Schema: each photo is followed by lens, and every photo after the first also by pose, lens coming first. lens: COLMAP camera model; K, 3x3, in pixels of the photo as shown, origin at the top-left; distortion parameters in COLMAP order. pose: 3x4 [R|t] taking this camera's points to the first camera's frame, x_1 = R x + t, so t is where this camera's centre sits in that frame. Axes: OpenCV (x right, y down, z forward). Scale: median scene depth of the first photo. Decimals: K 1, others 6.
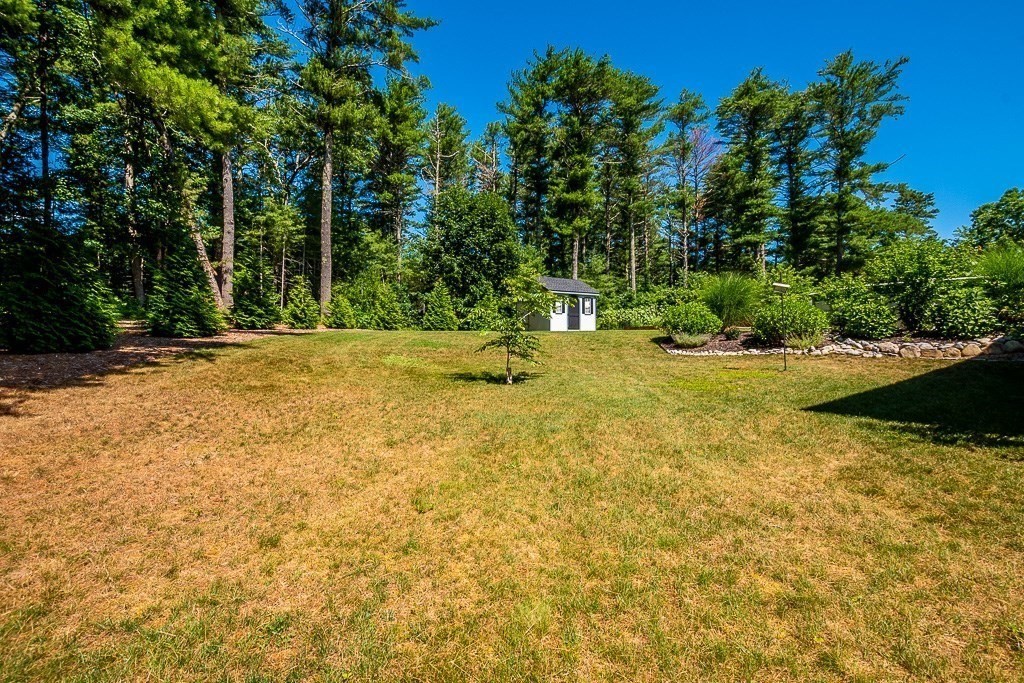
lens RADIAL K [[445.4, 0, 510.0], [0, 445.4, 349.4], [0, 0, 1]] dist [-0.037233, 0.006338]
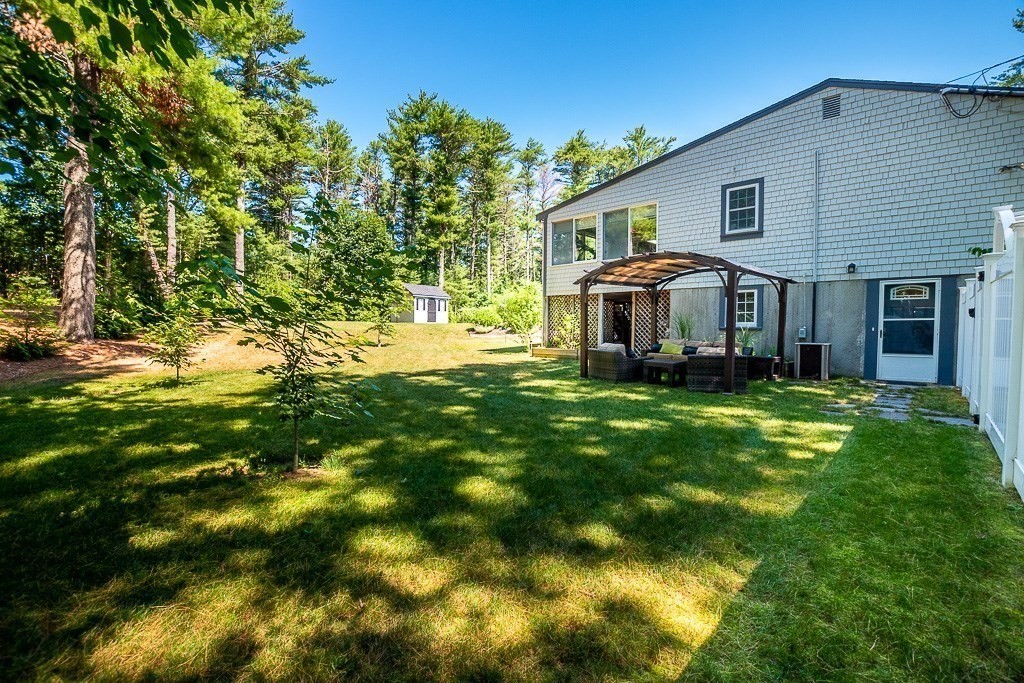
lens RADIAL K [[445.4, 0, 510.0], [0, 445.4, 349.4], [0, 0, 1]] dist [-0.037233, 0.006338]
pose [[0.966860, 0.007094, 0.255207, 0.014250], [-0.011917, 0.999778, 0.017355, 0.010093], [-0.255027, -0.019821, 0.966731, -0.297962]]
